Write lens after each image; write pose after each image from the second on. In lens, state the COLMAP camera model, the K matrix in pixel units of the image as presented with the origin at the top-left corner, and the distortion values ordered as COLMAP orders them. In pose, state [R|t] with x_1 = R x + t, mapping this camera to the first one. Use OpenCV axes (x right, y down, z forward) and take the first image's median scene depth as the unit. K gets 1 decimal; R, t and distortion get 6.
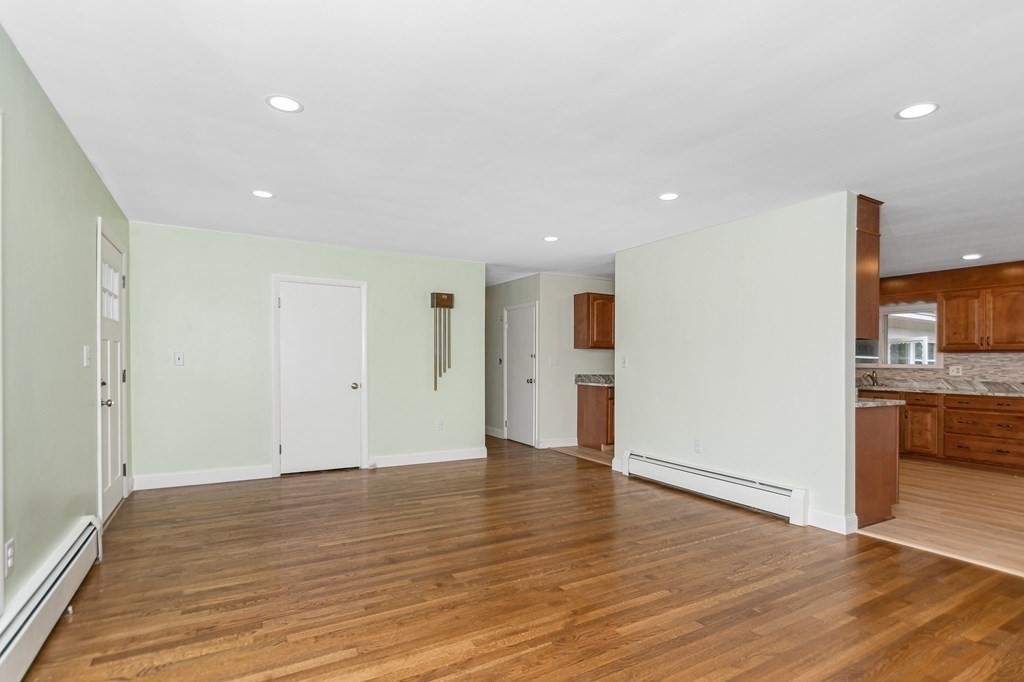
lens RADIAL K [[497.2, 0, 505.4], [0, 497.2, 358.8], [0, 0, 1]] dist [0.012924, -0.001255]
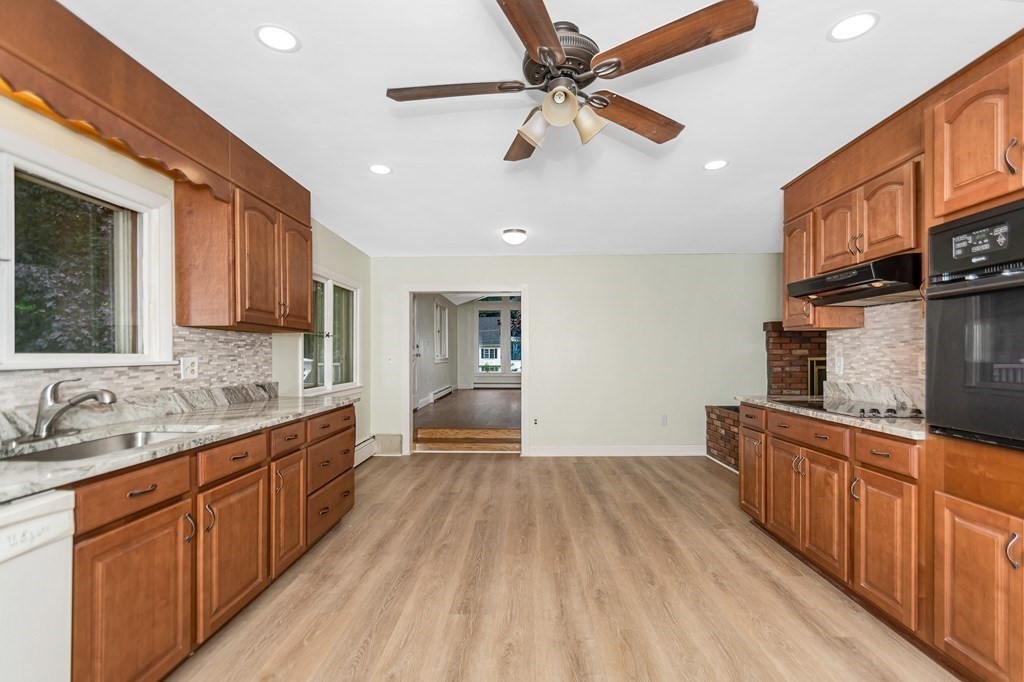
lens RADIAL K [[462.3, 0, 523.3], [0, 462.3, 354.9], [0, 0, 1]] dist [0.008537, -0.002987]
pose [[-0.873149, -0.010121, 0.487348, 0.464439], [-0.011709, 0.999931, -0.000214, 0.009314], [-0.487313, -0.005893, -0.873208, 1.240282]]
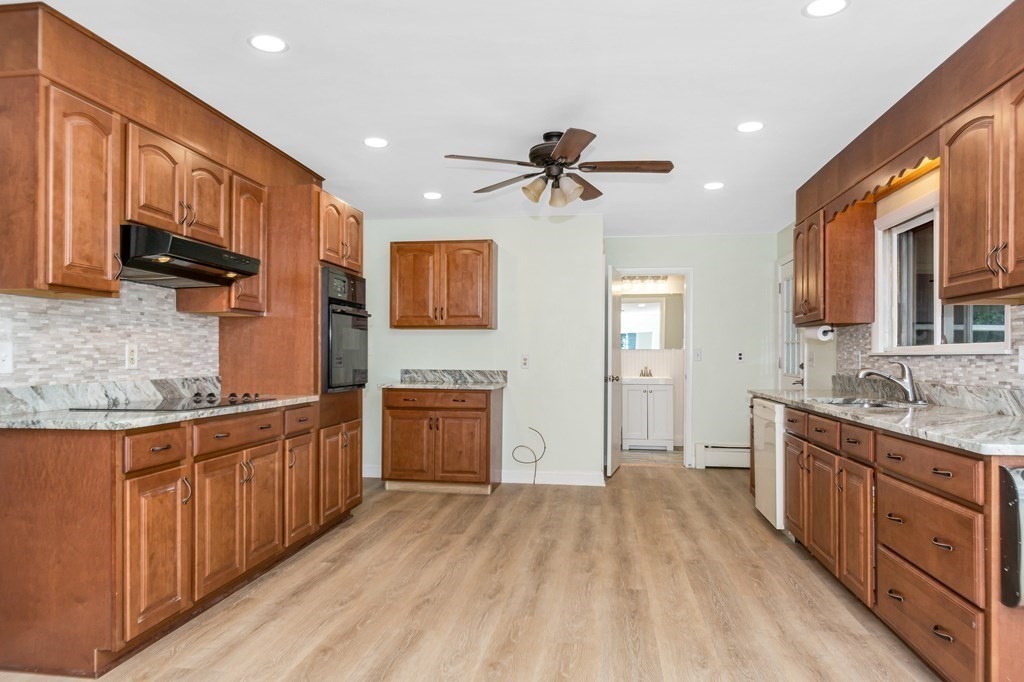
lens RADIAL K [[647.2, 0, 510.3], [0, 647.2, 352.9], [0, 0, 1]] dist [0.004449, -0.000660]
pose [[0.795432, -0.010767, -0.605947, 0.908240], [0.009036, 0.999942, -0.005905, 0.019361], [0.605976, -0.000778, 0.795483, 0.488401]]
